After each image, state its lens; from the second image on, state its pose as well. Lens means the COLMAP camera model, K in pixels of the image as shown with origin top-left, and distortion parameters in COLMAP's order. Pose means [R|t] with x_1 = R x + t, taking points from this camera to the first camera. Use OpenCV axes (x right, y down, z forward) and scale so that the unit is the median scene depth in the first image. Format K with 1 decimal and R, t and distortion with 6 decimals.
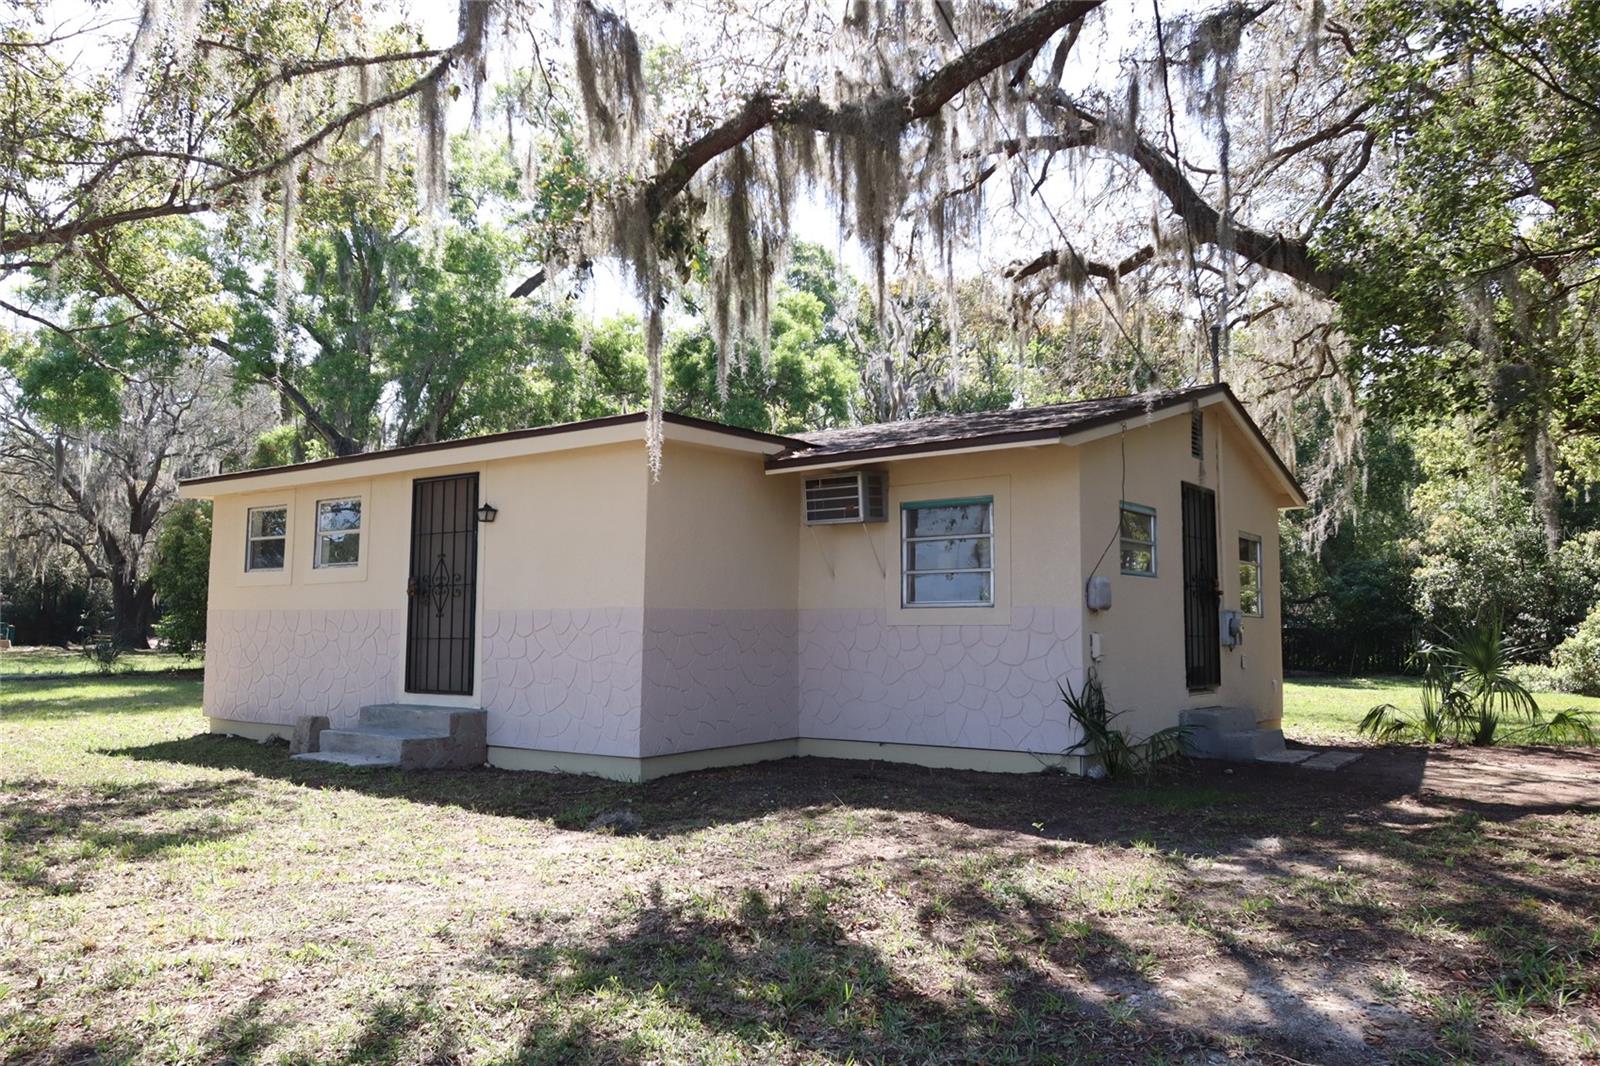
lens RADIAL K [[1192.2, 0, 800.0], [0, 1192.2, 533.0], [0, 0, 1]] dist [0.005375, -0.002319]
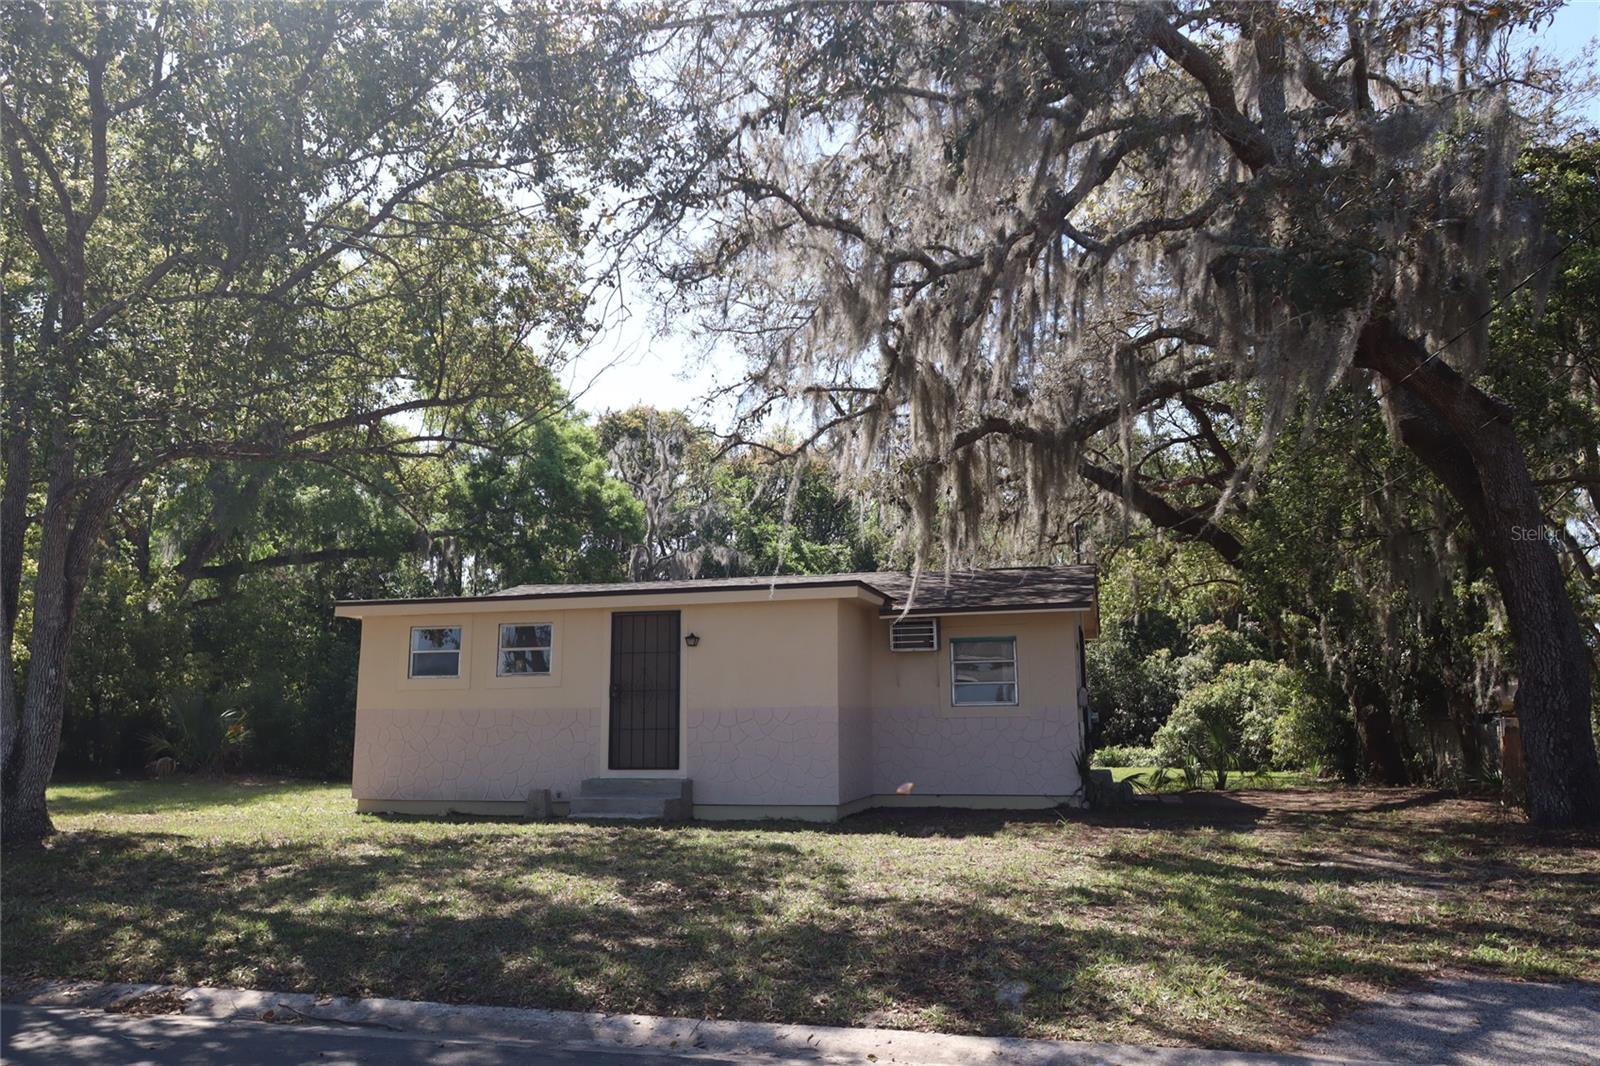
lens RADIAL K [[1192.2, 0, 800.0], [0, 1192.2, 533.0], [0, 0, 1]] dist [0.005375, -0.002319]
pose [[0.930936, 0.049819, 0.361769, -0.655824], [-0.020452, 0.996209, -0.084558, -0.026006], [-0.364610, 0.071319, 0.928425, -0.378447]]
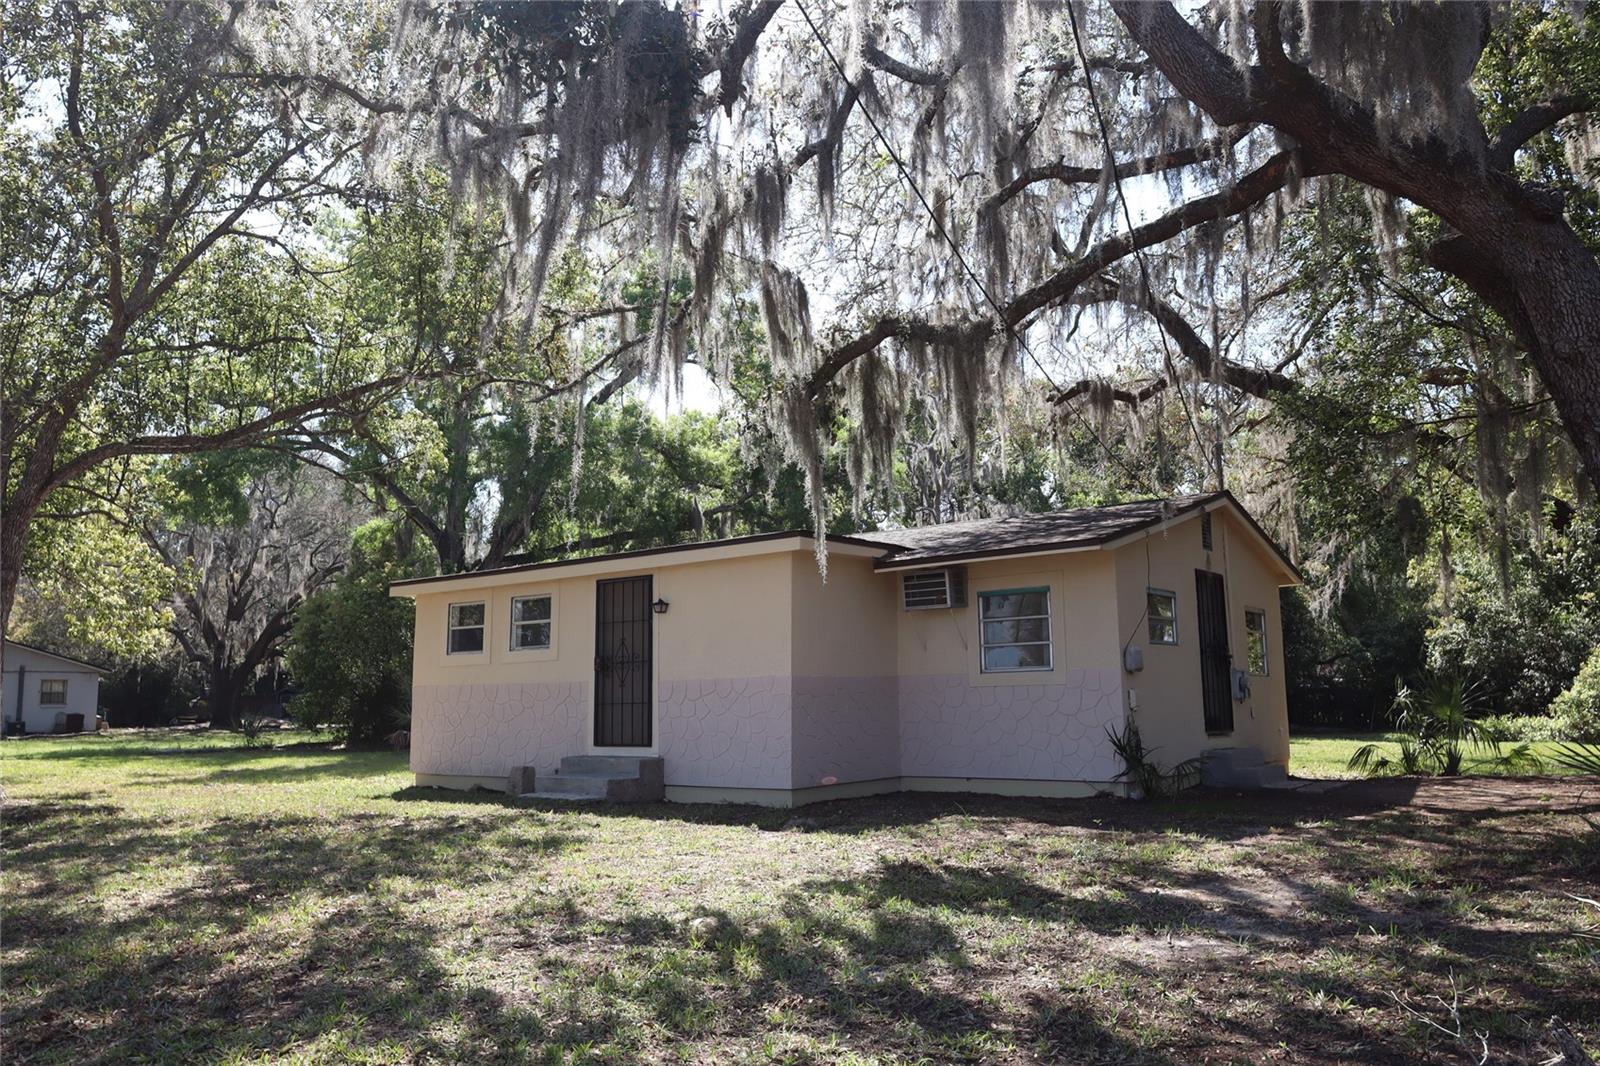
lens RADIAL K [[1192.2, 0, 800.0], [0, 1192.2, 533.0], [0, 0, 1]] dist [0.005375, -0.002319]
pose [[0.999507, -0.021995, -0.022409, -0.077402], [0.020627, 0.998012, -0.059550, -0.015593], [0.023674, 0.059059, 0.997974, -0.302546]]
